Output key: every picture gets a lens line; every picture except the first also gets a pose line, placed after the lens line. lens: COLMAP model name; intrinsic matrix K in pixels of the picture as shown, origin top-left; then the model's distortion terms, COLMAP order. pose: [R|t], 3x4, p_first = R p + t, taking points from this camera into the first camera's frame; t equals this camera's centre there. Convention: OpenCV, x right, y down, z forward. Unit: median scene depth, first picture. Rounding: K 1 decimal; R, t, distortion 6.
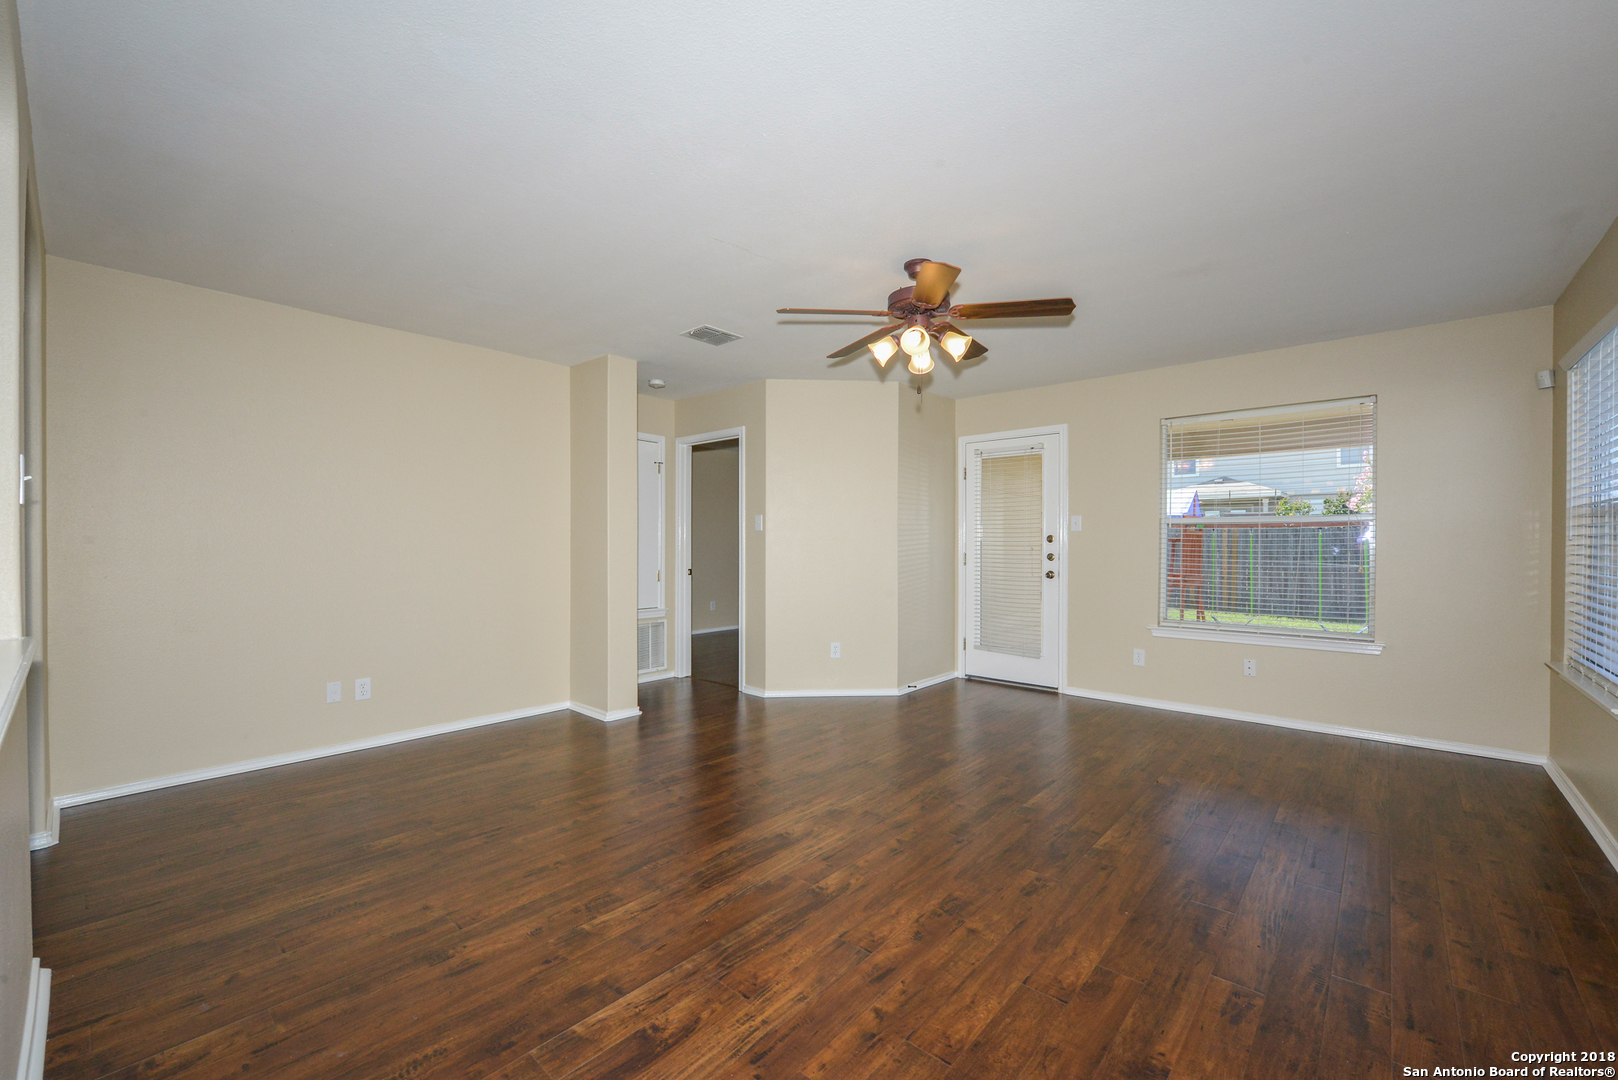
lens RADIAL K [[651.8, 0, 816.5], [0, 651.8, 543.5], [0, 0, 1]] dist [-0.007415, -0.000316]
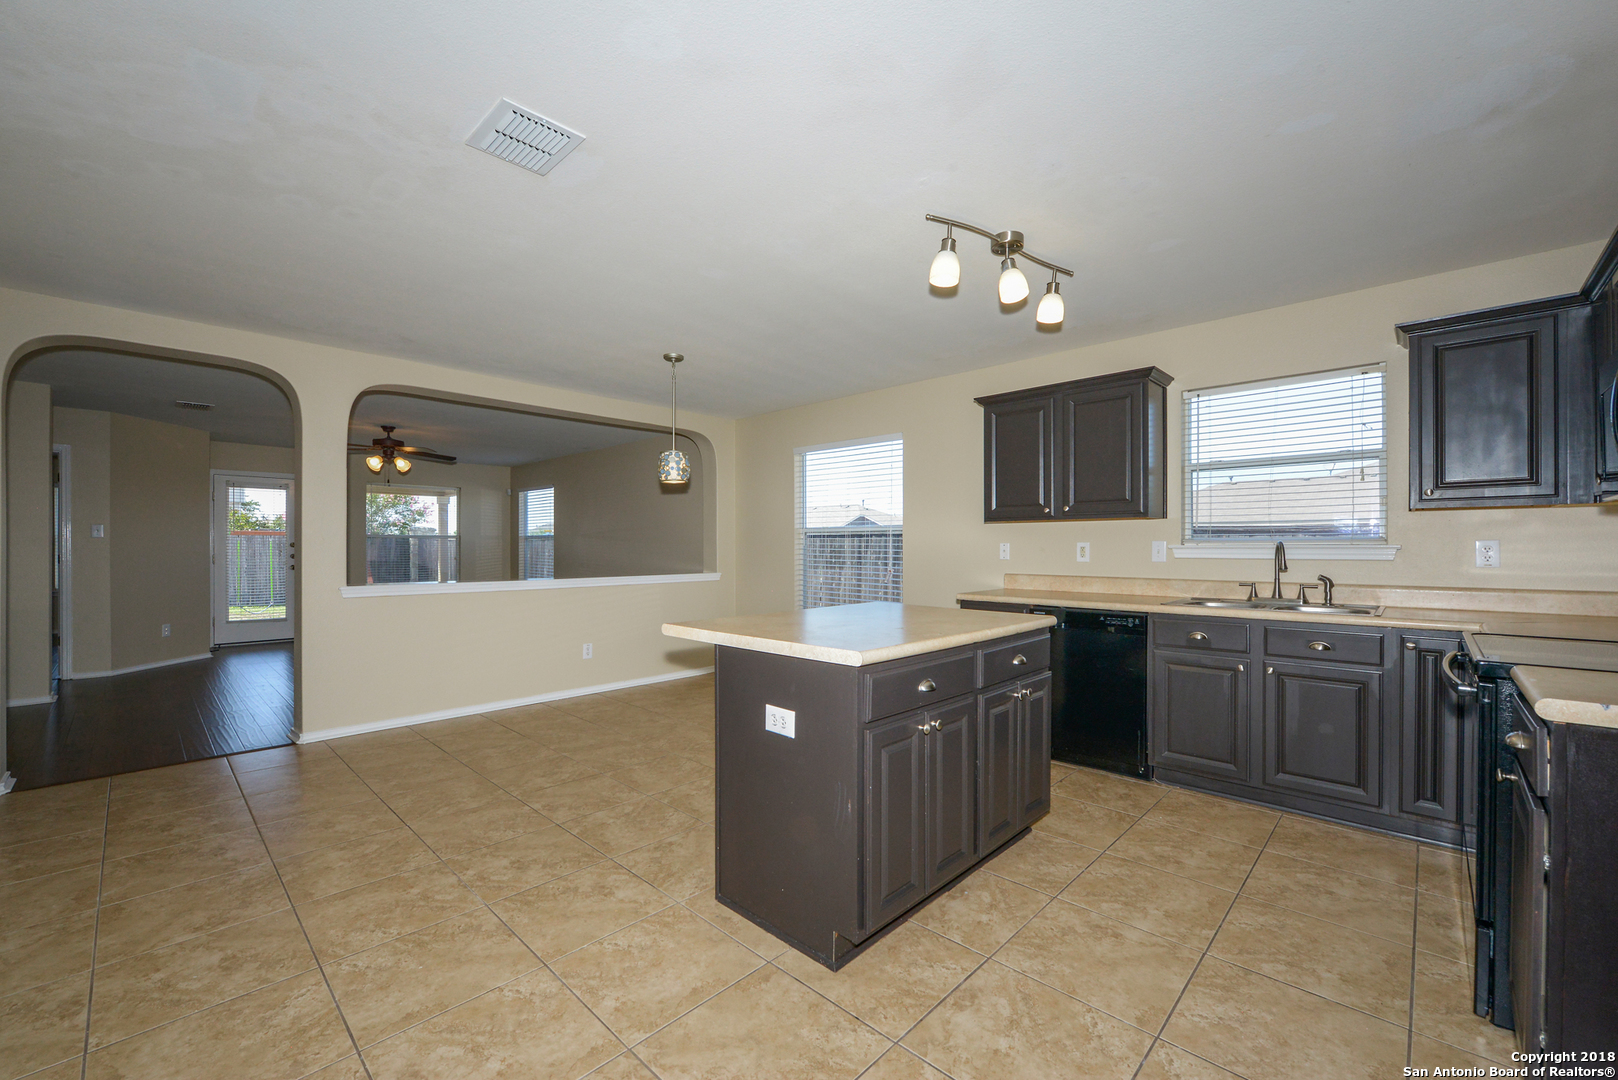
lens RADIAL K [[650.4, 0, 813.5], [0, 650.4, 547.5], [0, 0, 1]] dist [-0.004449, -0.000881]
pose [[0.043440, -0.002959, 0.999052, -2.614786], [0.000667, 0.999995, 0.002933, -0.009010], [-0.999056, 0.000539, 0.043441, -0.754081]]
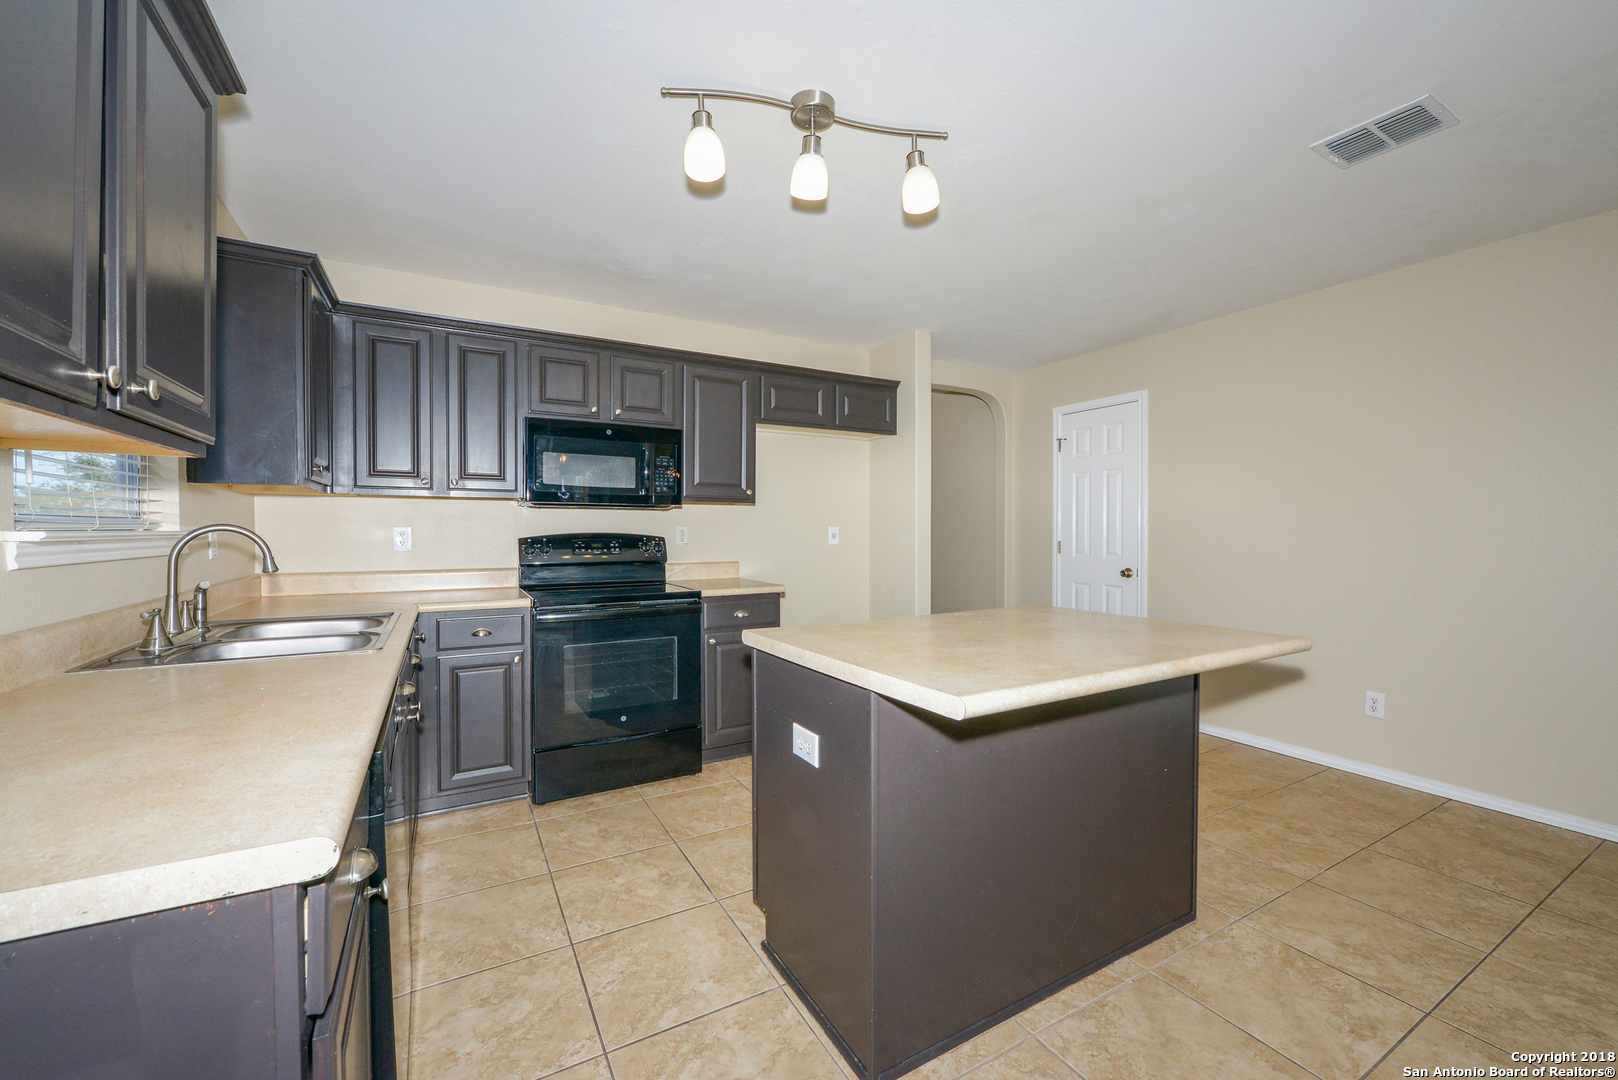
lens RADIAL K [[648.3, 0, 809.0], [0, 648.3, 540.0], [0, 0, 1]] dist [-0.008105, -0.000216]
pose [[-0.331292, 0.011670, -0.943456, -0.704403], [-0.002666, 0.999908, 0.013305, -0.010593], [0.943525, 0.006923, -0.331230, -0.775843]]
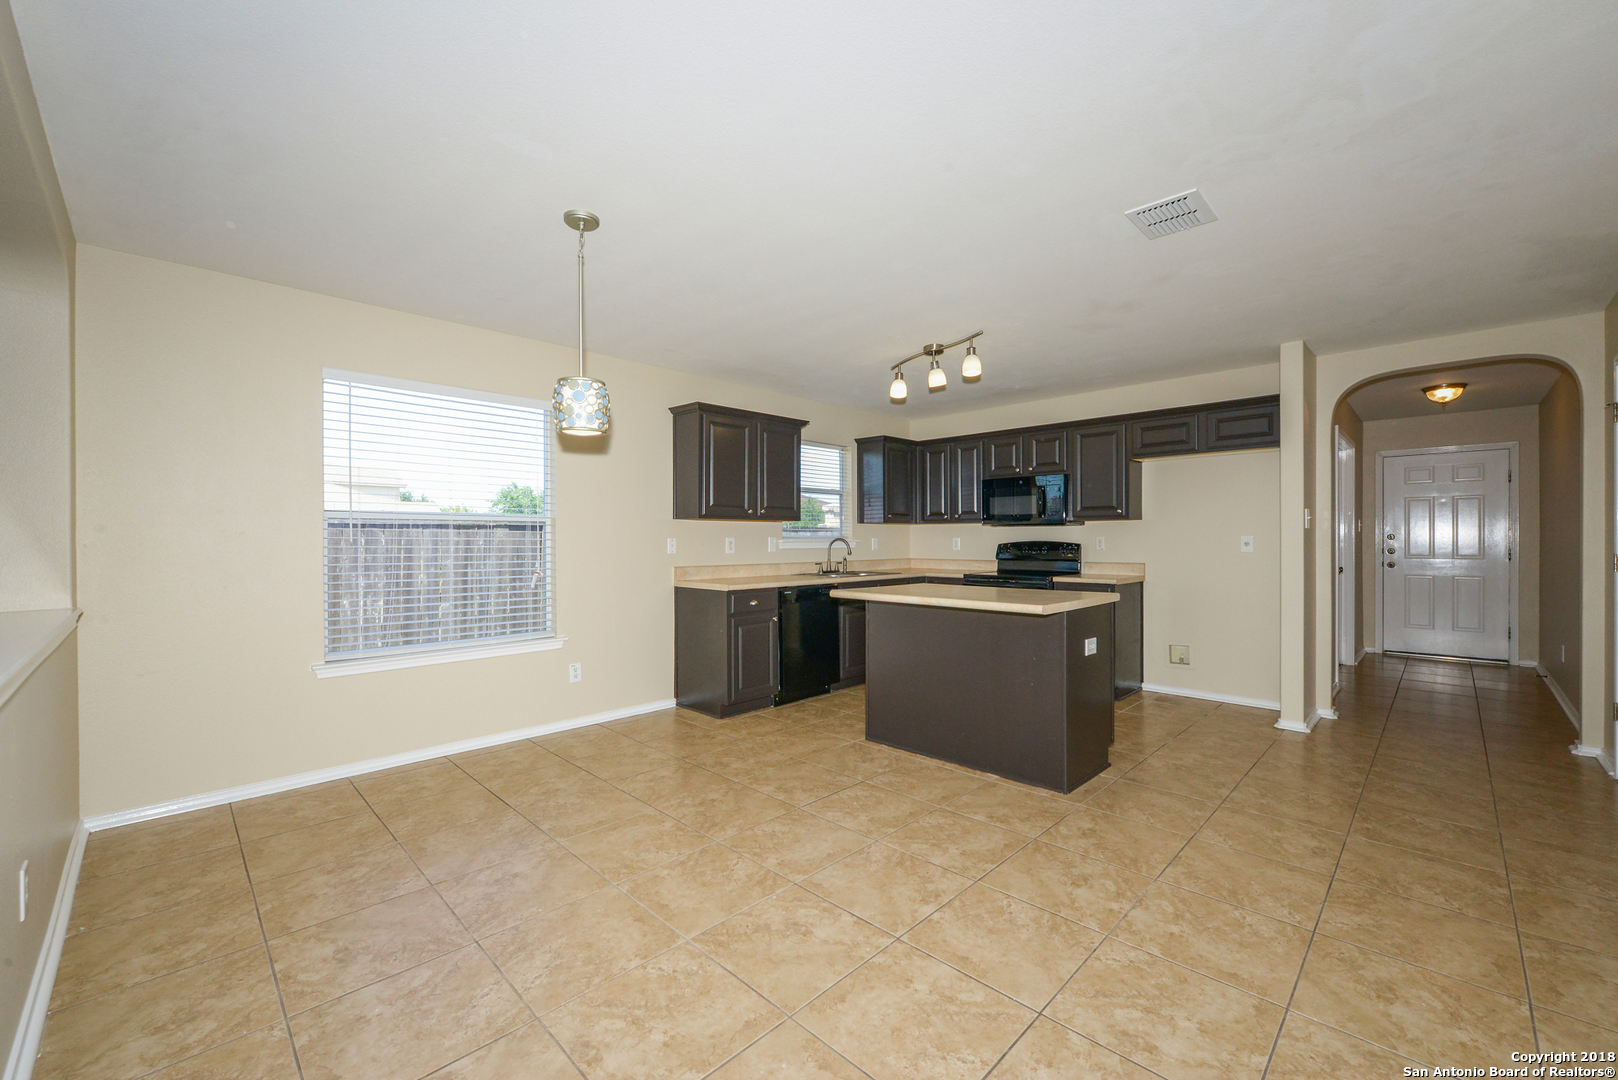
lens RADIAL K [[648.1, 0, 814.8], [0, 648.1, 545.2], [0, 0, 1]] dist [-0.005657, -0.000089]
pose [[-0.998209, 0.000017, 0.059822, -1.251140], [0.000542, 0.999961, 0.008761, -0.012088], [-0.059819, 0.008778, -0.998171, 0.760535]]
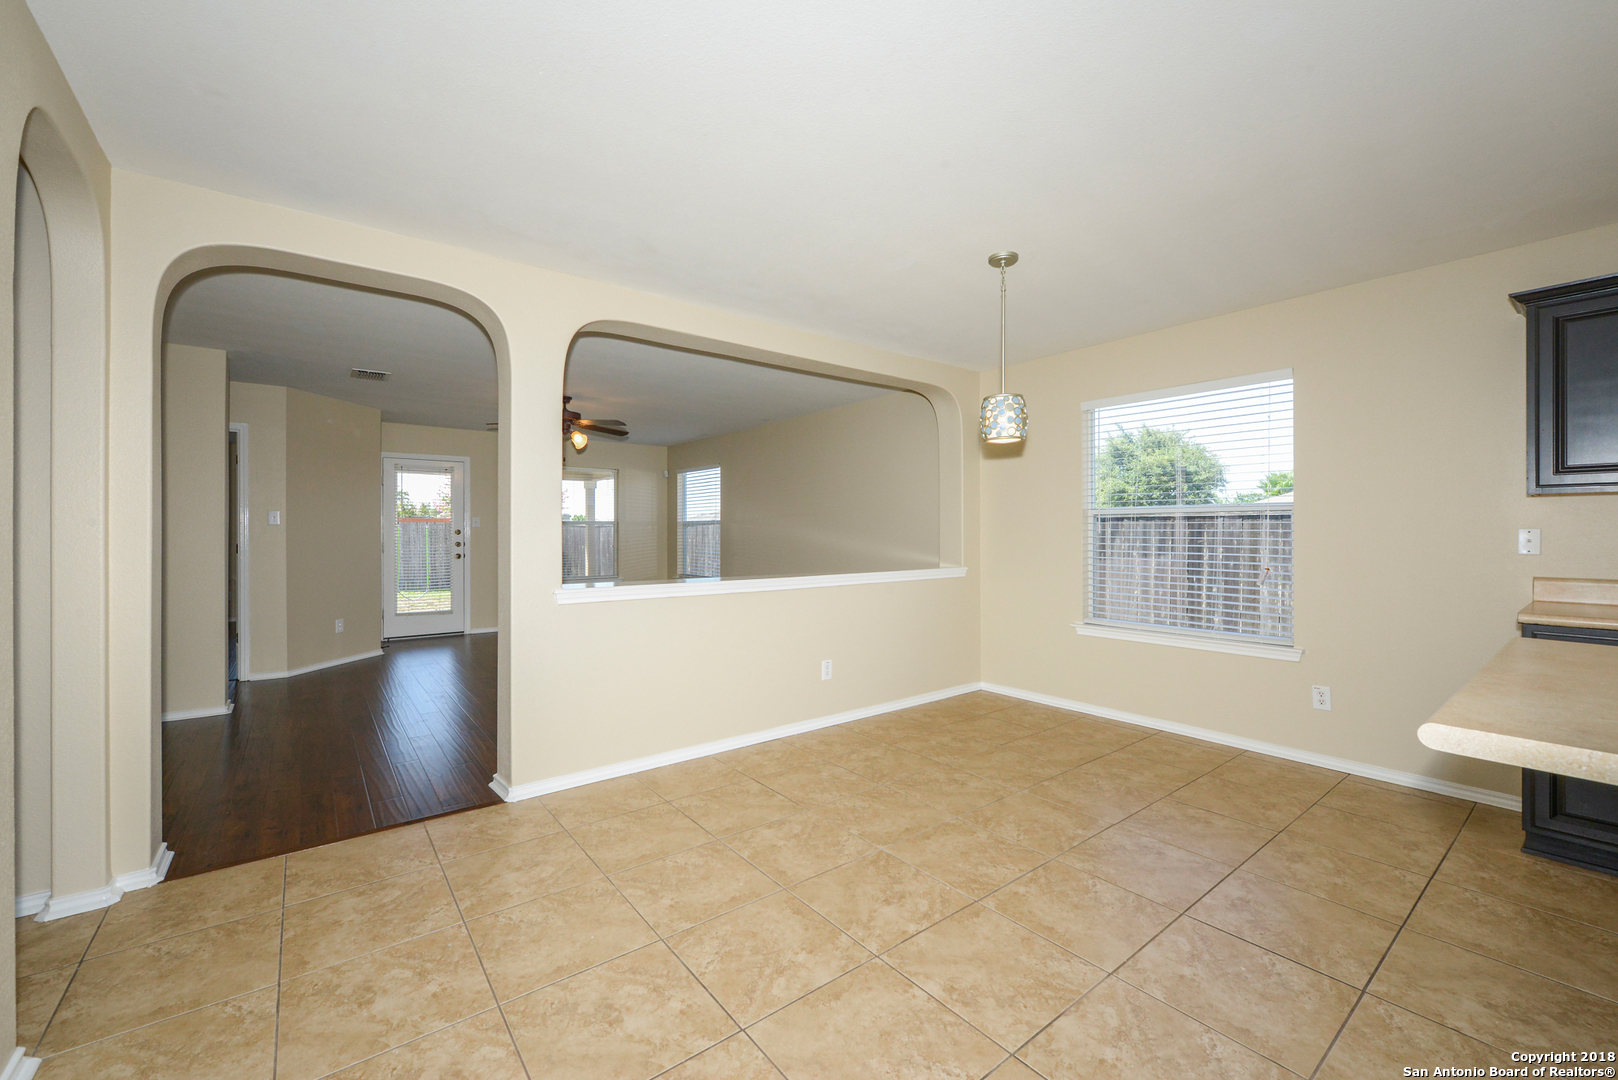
lens RADIAL K [[649.8, 0, 809.5], [0, 649.8, 534.2], [0, 0, 1]] dist [-0.008330, -0.000209]
pose [[0.191018, -0.004961, 0.981574, -2.102425], [0.002864, 0.999986, 0.004497, -0.014796], [-0.981582, 0.001952, 0.191030, -0.153244]]
